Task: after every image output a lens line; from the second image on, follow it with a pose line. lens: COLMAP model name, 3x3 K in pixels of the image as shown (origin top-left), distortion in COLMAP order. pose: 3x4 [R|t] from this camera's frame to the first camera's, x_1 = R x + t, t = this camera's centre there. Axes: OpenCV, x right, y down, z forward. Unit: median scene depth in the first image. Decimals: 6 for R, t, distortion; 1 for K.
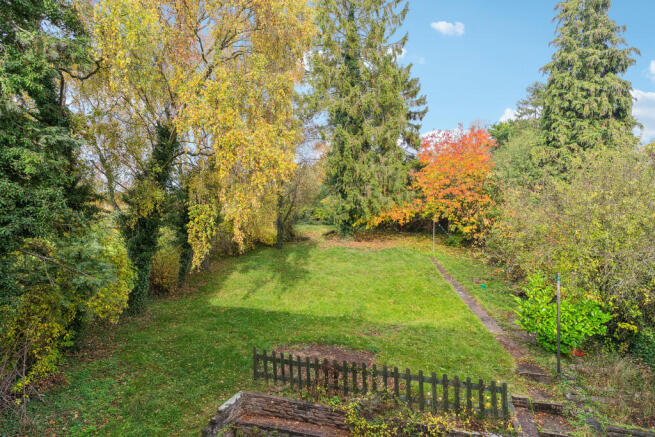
lens RADIAL K [[343.3, 0, 326.5], [0, 343.3, 221.2], [0, 0, 1]] dist [0.005527, 0.000480]
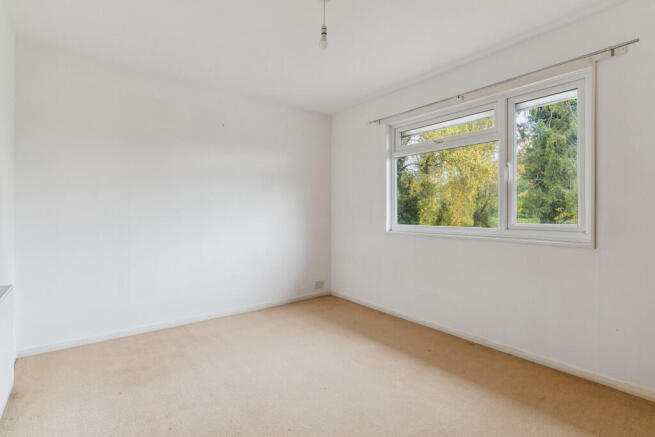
lens RADIAL K [[313.6, 0, 329.0], [0, 313.6, 218.2], [0, 0, 1]] dist [0.003836, 0.000515]
pose [[0.852763, 0.023008, -0.521790, -0.007357], [-0.015248, 0.999700, 0.019161, 0.004428], [0.522075, -0.008383, 0.852859, -0.150190]]
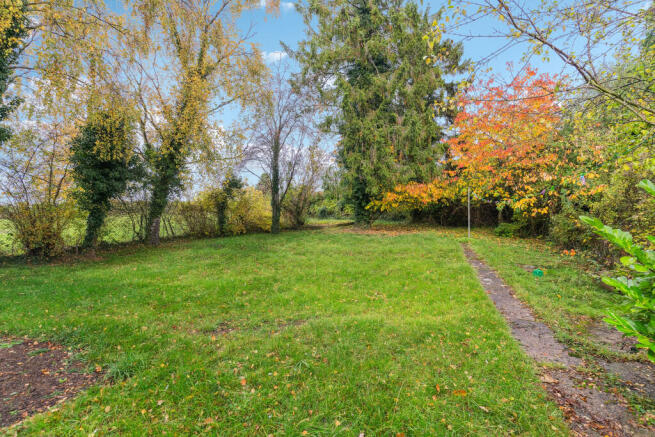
lens RADIAL K [[313.6, 0, 321.0], [0, 313.6, 220.3], [0, 0, 1]] dist [0.003836, 0.000515]
pose [[0.972597, 0.007310, -0.232383, 0.157987], [-0.021840, 0.997959, -0.060014, 0.095030], [0.231470, 0.063445, 0.970771, 0.288417]]
